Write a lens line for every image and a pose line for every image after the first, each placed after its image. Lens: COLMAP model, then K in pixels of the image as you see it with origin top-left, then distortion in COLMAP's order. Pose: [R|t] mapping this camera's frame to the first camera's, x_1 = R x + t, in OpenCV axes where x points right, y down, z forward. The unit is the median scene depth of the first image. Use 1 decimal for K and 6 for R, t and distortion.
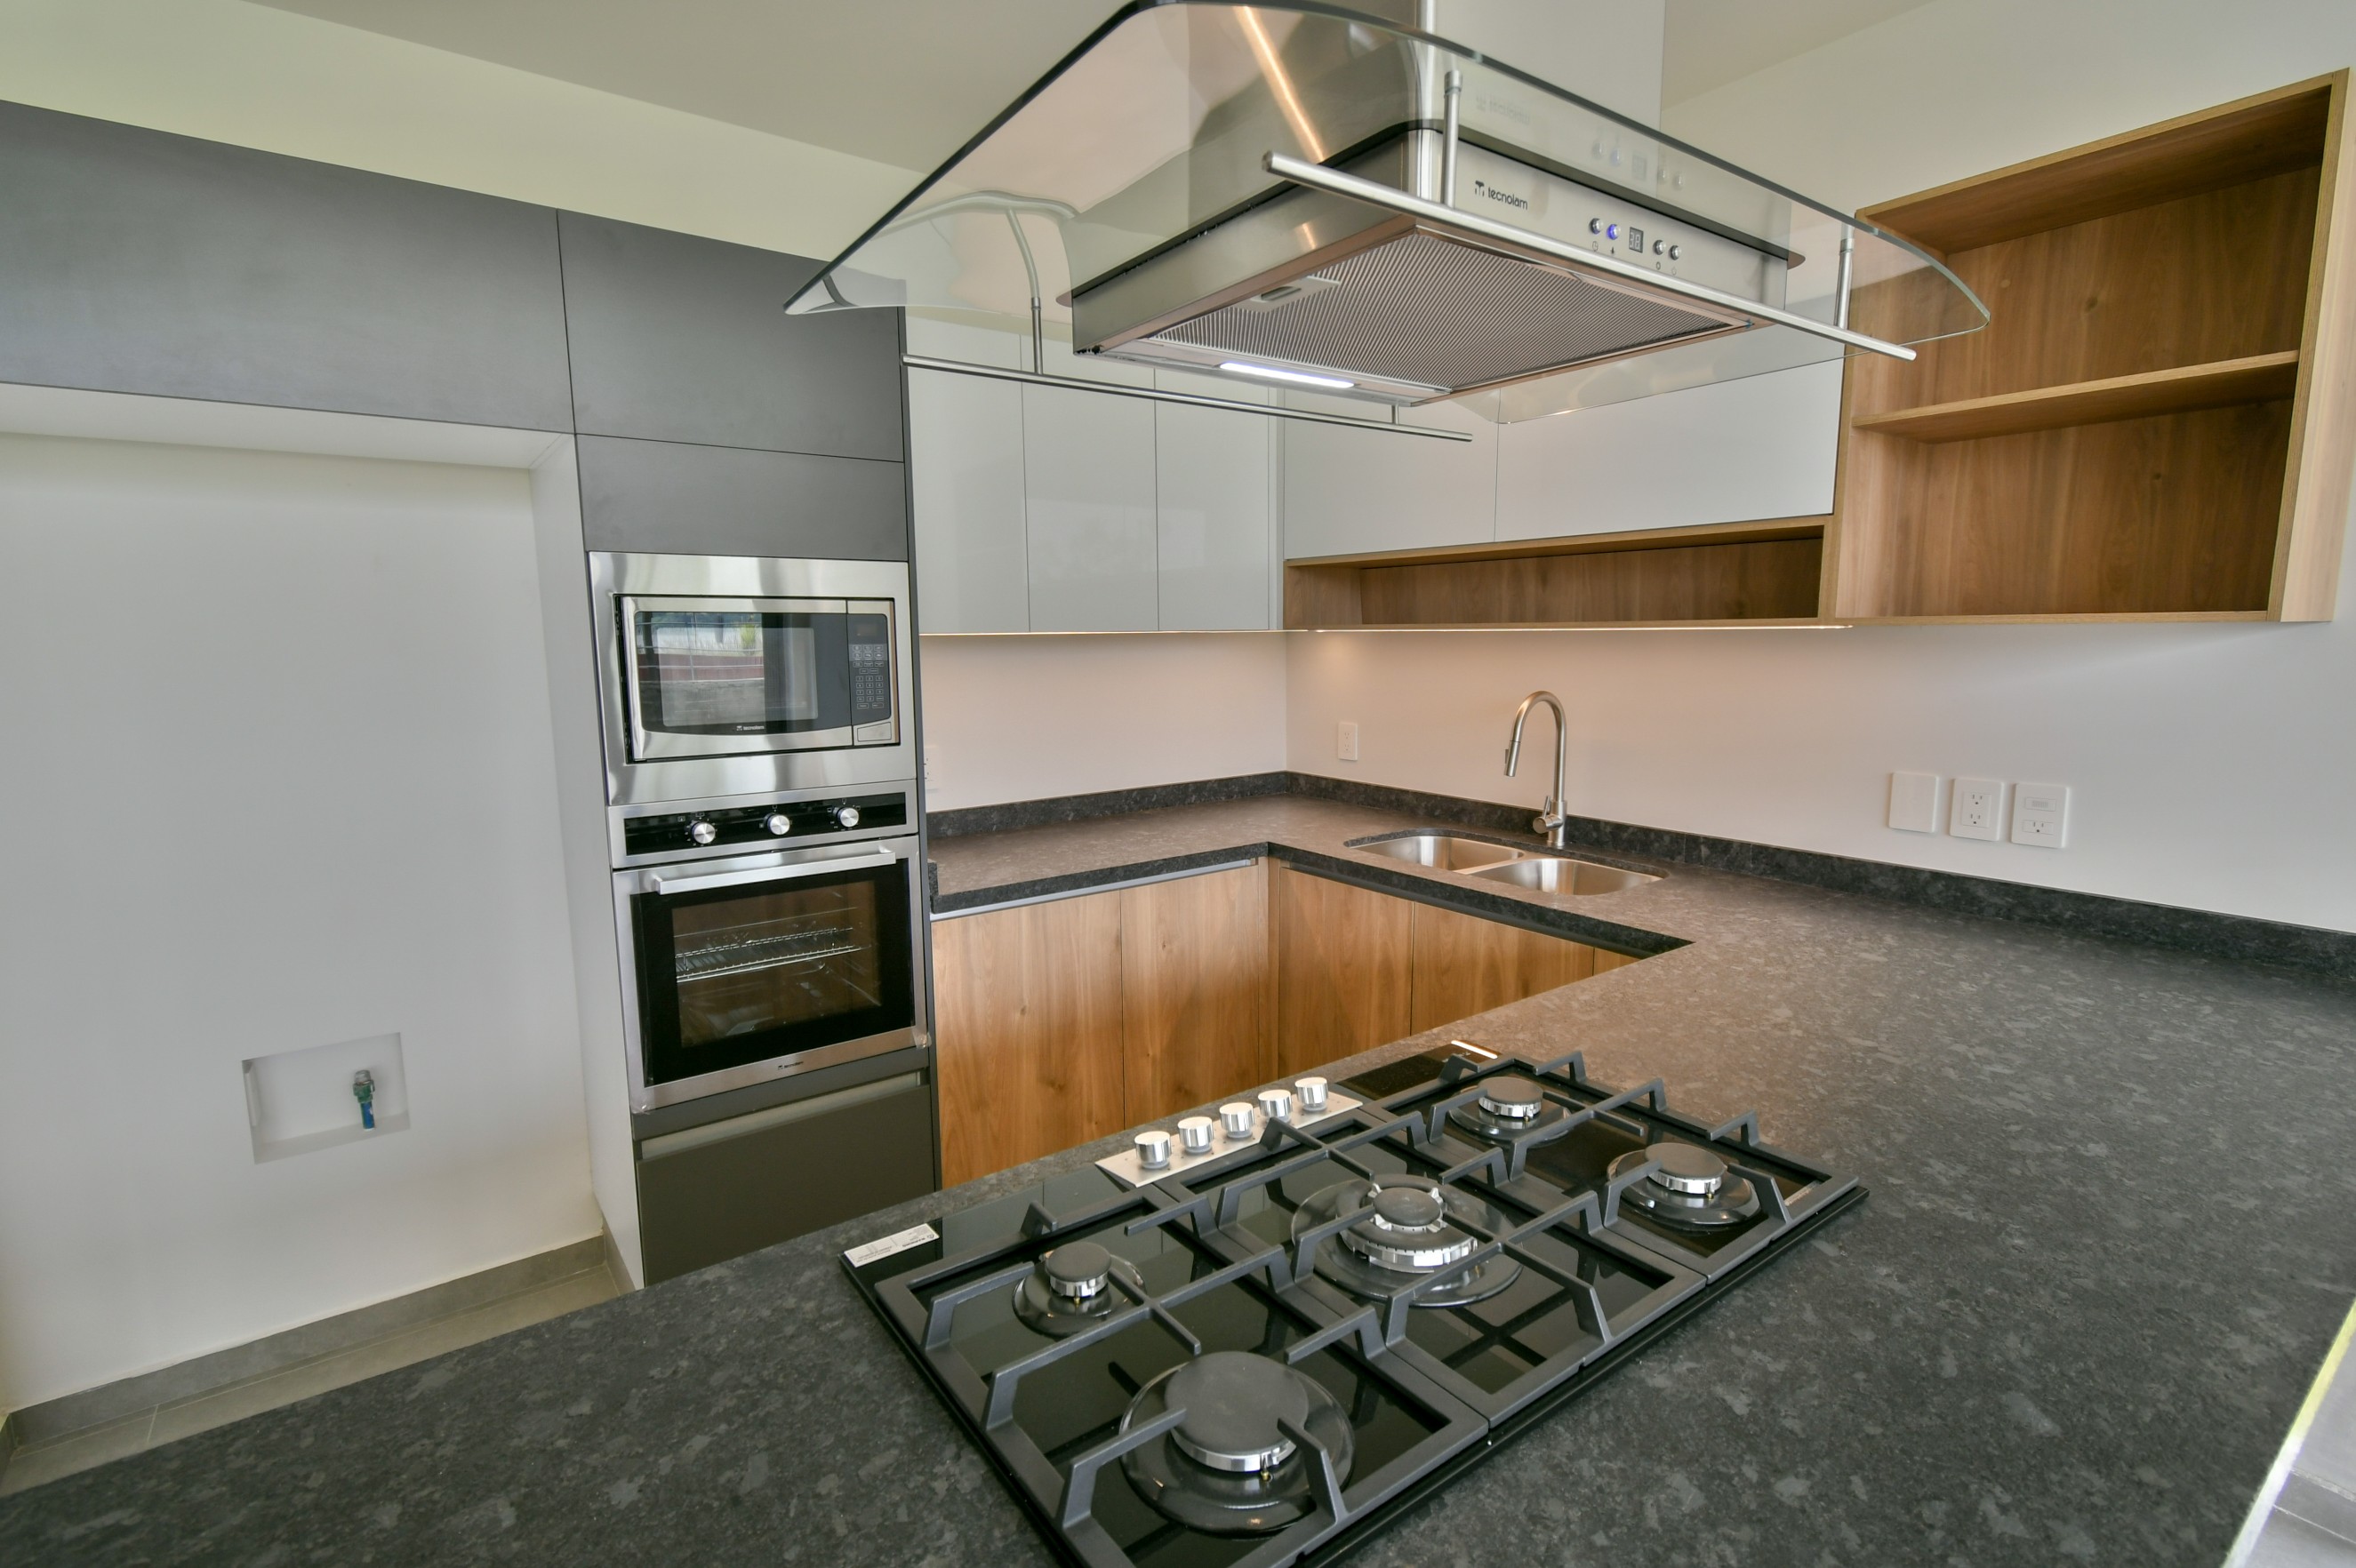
lens RADIAL K [[1099.6, 0, 1178.0], [0, 1099.6, 784.0], [0, 0, 1]] dist [-0.000164, -0.000940]
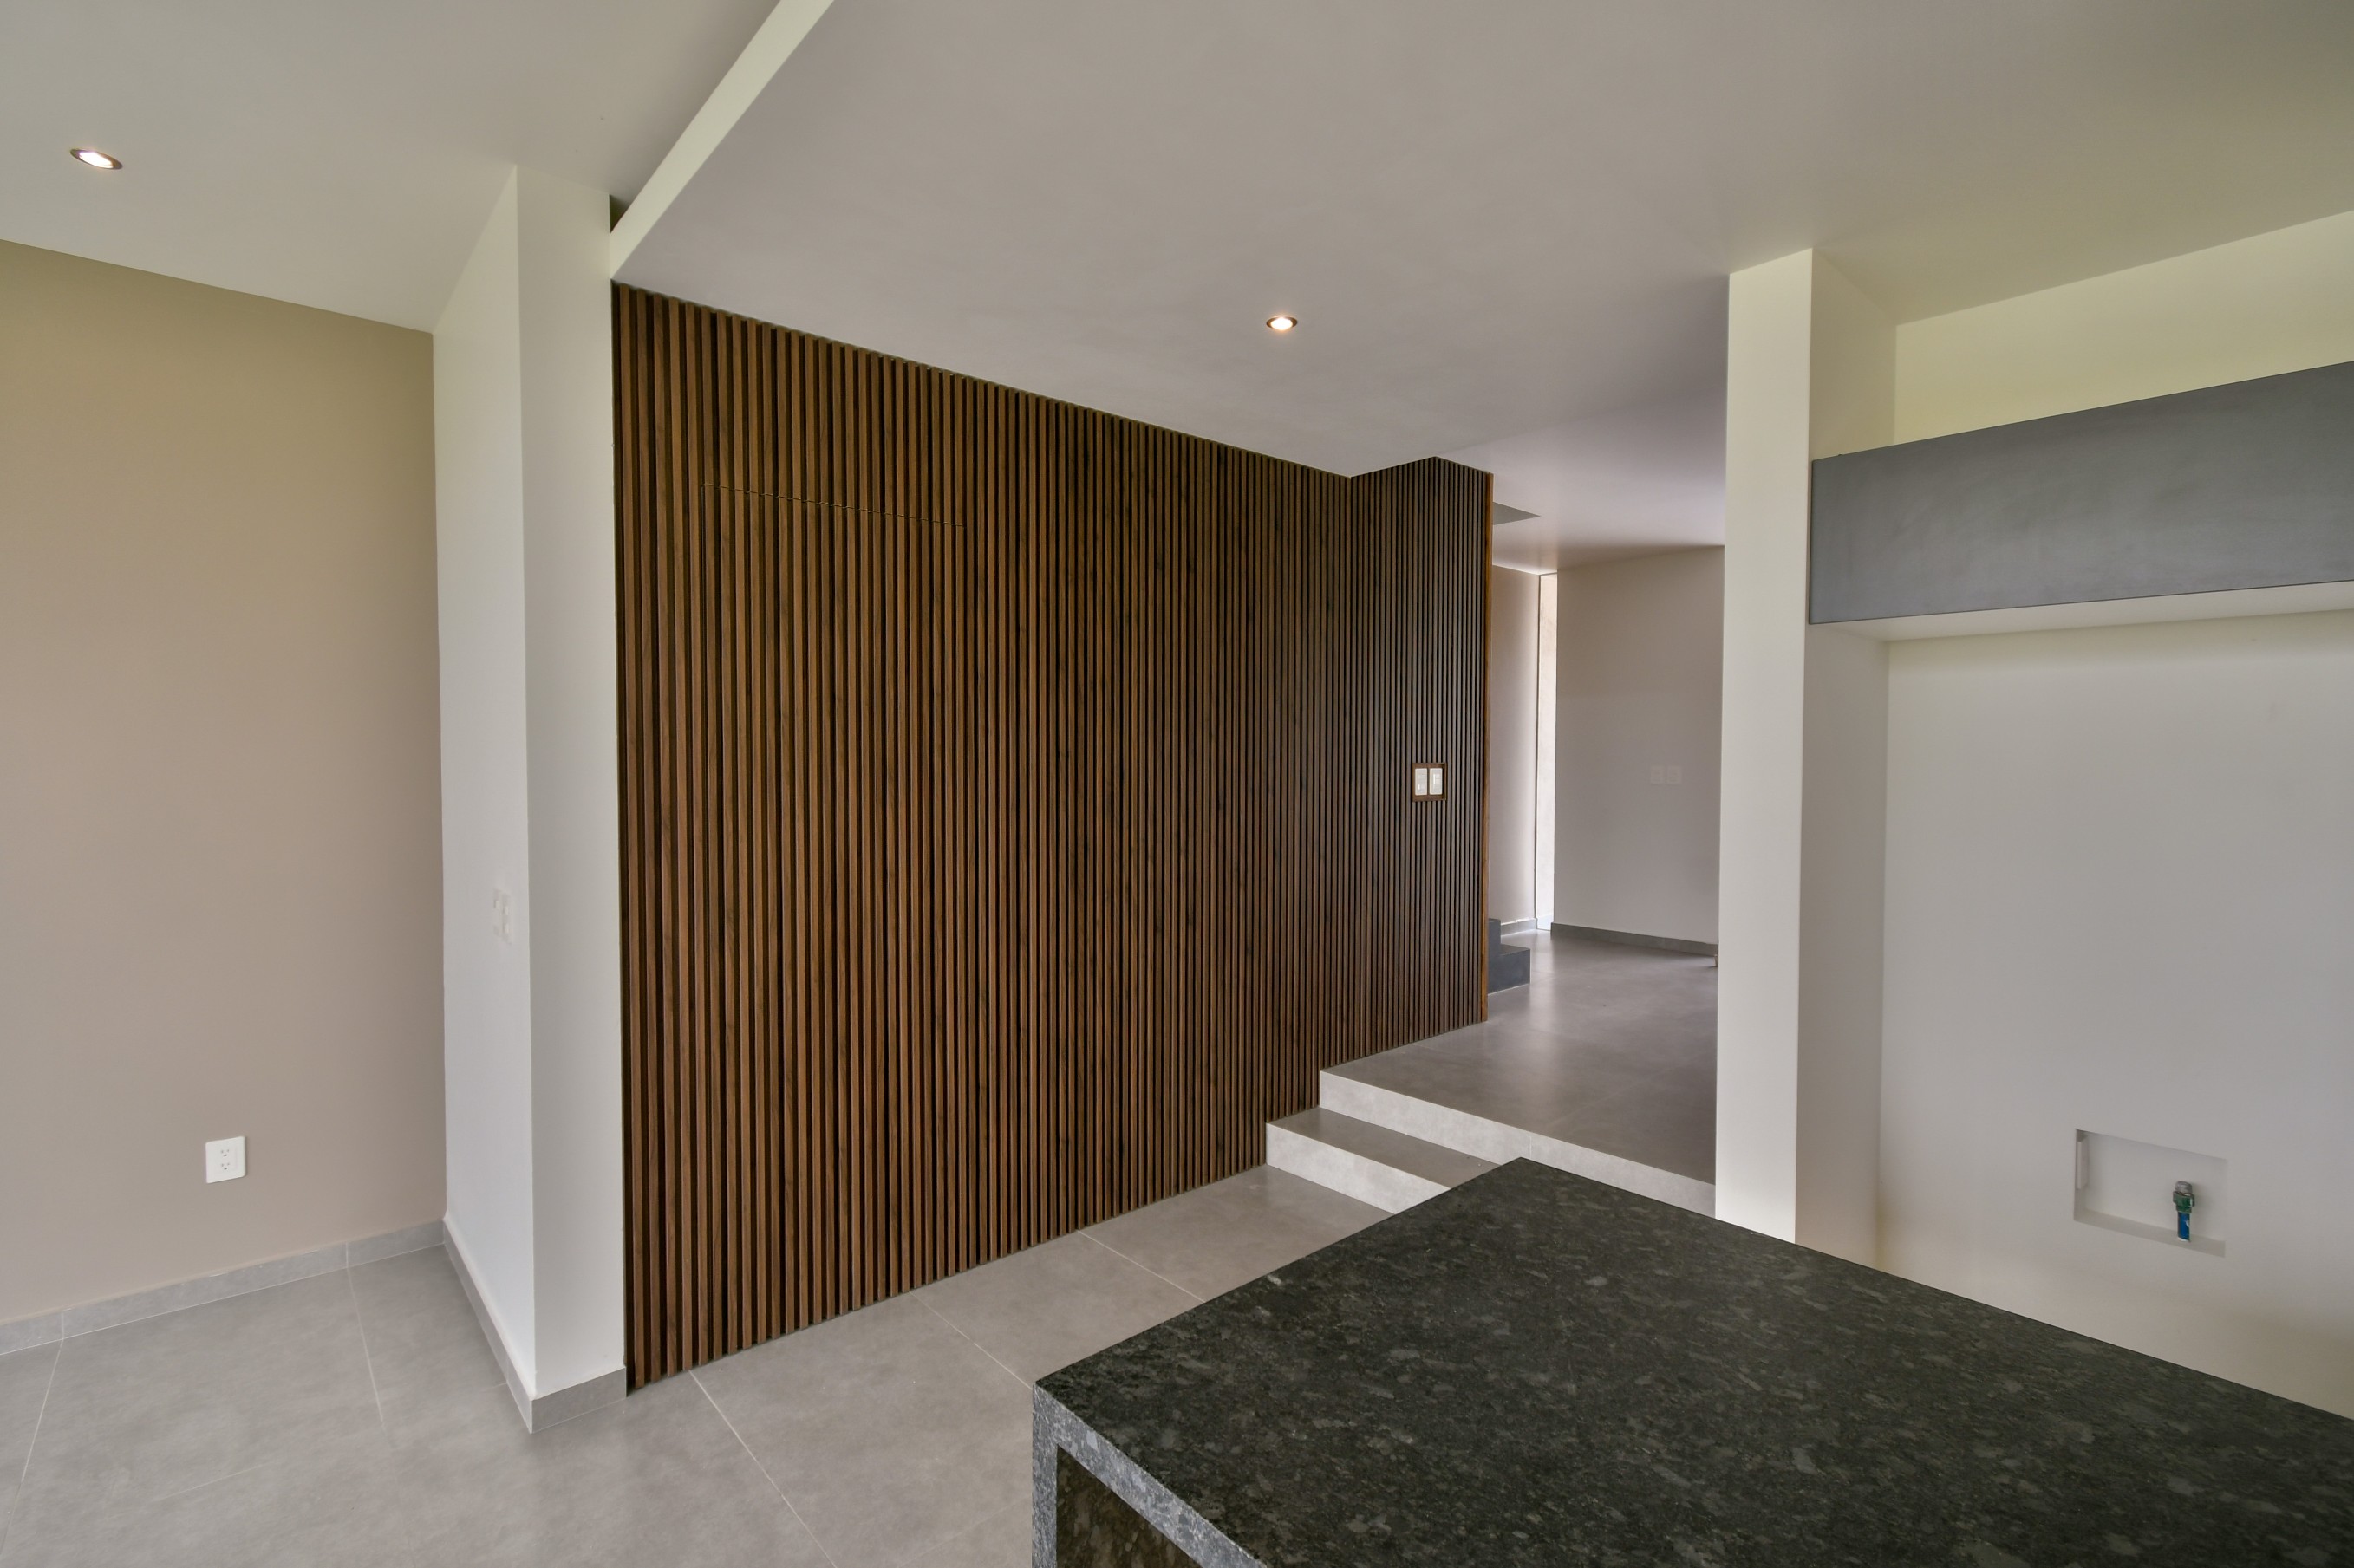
lens RADIAL K [[1052.9, 0, 1177.0], [0, 1052.9, 784.0], [0, 0, 1]] dist [0.002941, -0.001062]
pose [[0.090107, 0.036038, -0.995280, 0.185143], [-0.140176, 0.989856, 0.023150, -0.008760], [0.986018, 0.137428, 0.094245, -0.120364]]
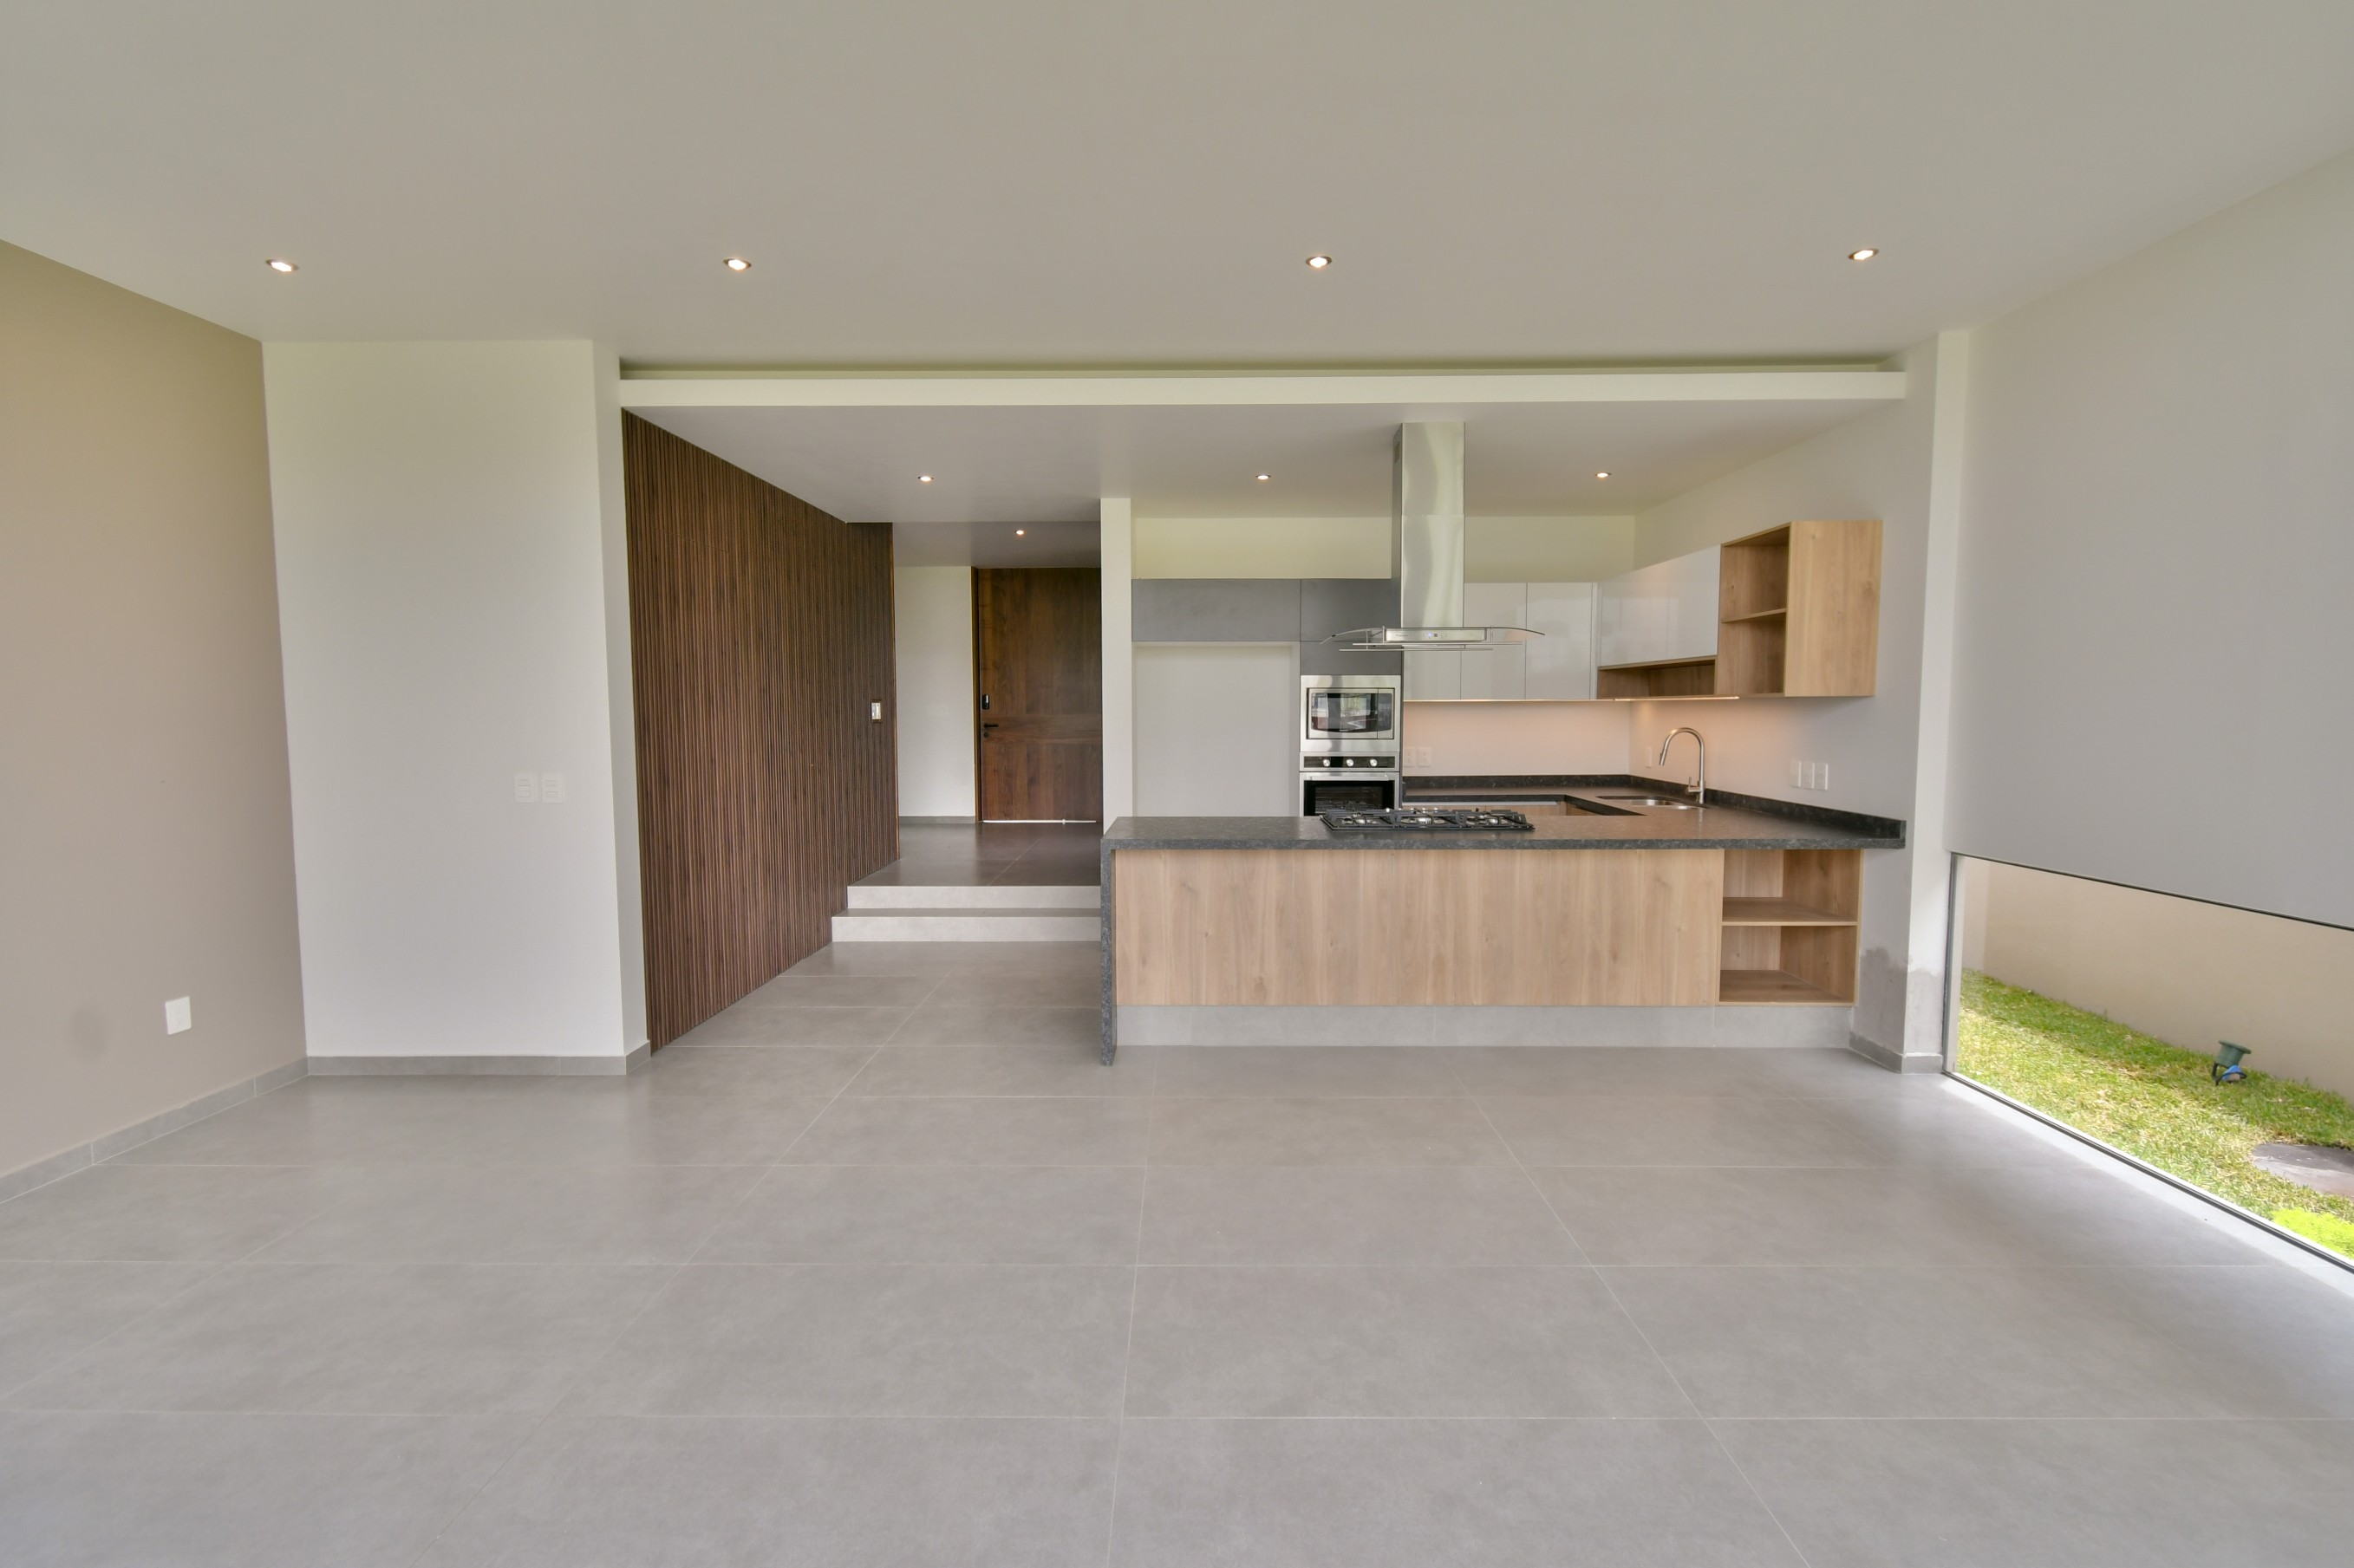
lens RADIAL K [[1052.9, 0, 1177.0], [0, 1052.9, 784.0], [0, 0, 1]] dist [0.002941, -0.001062]
pose [[0.792481, 0.051593, -0.607710, 0.980925], [-0.088212, 0.995635, -0.030505, 0.215990], [0.603484, 0.077781, 0.793573, -1.514883]]
